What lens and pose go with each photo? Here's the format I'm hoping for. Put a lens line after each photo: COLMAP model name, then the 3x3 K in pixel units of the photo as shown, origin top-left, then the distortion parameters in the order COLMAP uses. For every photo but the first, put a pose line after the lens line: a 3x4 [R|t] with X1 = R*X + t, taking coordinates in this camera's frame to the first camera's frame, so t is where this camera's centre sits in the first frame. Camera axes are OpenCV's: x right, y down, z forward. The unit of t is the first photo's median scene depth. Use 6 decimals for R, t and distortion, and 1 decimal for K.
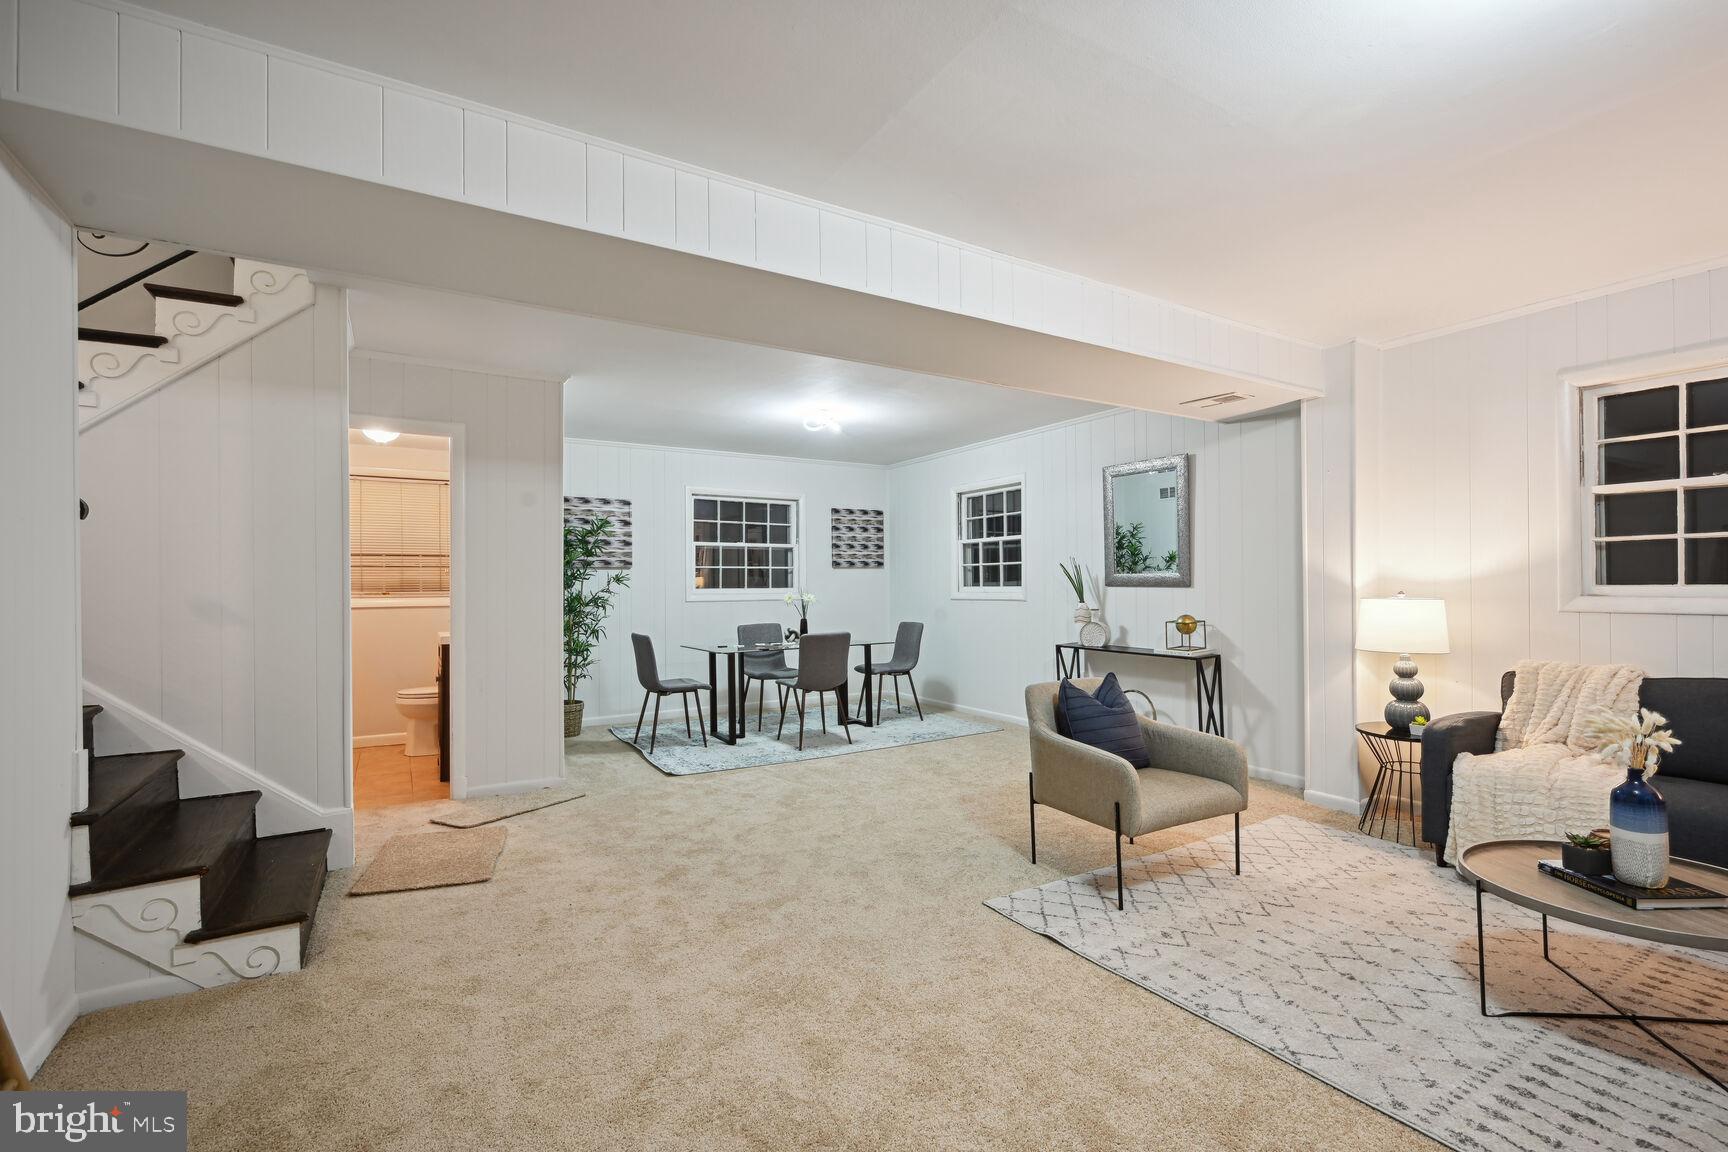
lens RADIAL K [[790.1, 0, 864.0], [0, 790.1, 576.0], [0, 0, 1]] dist [-0.000997, -0.000070]
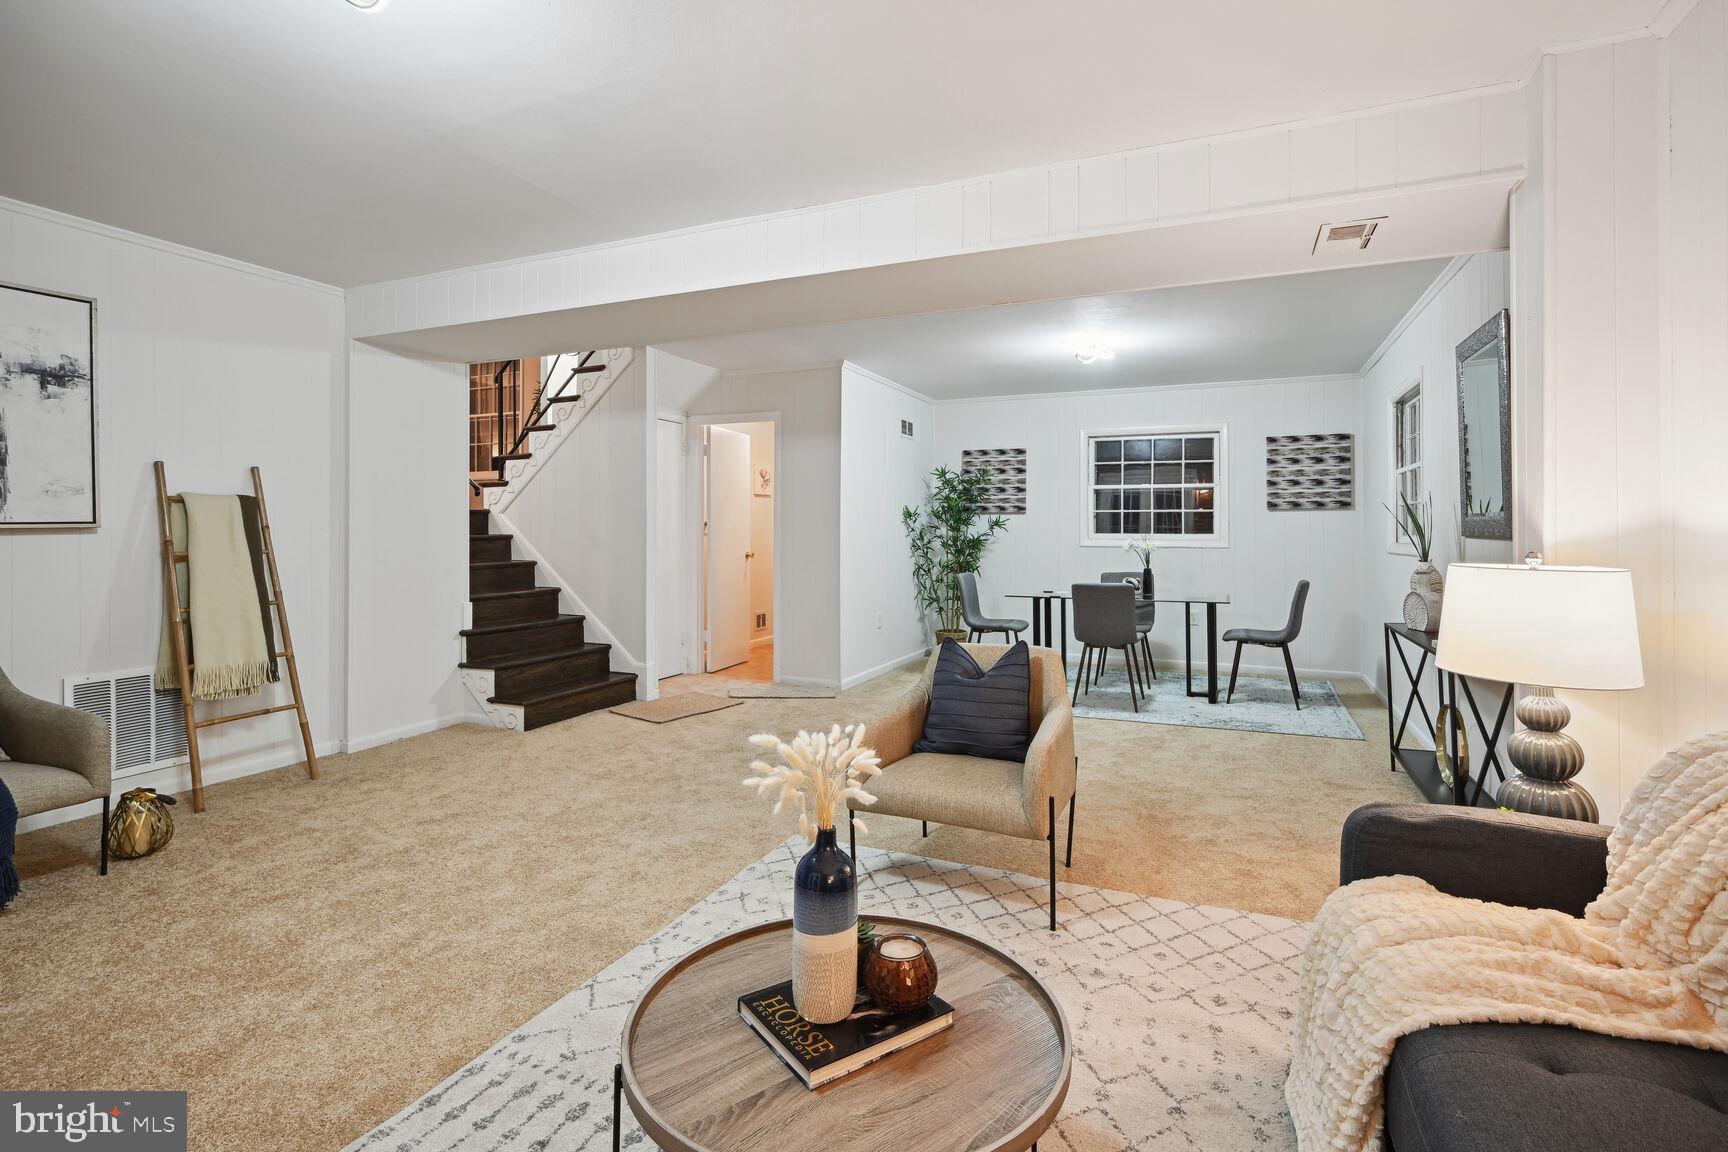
lens RADIAL K [[817.2, 0, 862.0], [0, 817.2, 524.6], [0, 0, 1]] dist [-0.020123, -0.000264]
pose [[0.561499, 0.002023, -0.827475, 0.483068], [0.002187, 0.999990, 0.003929, 0.000530], [0.827474, -0.004016, 0.561489, 0.211228]]
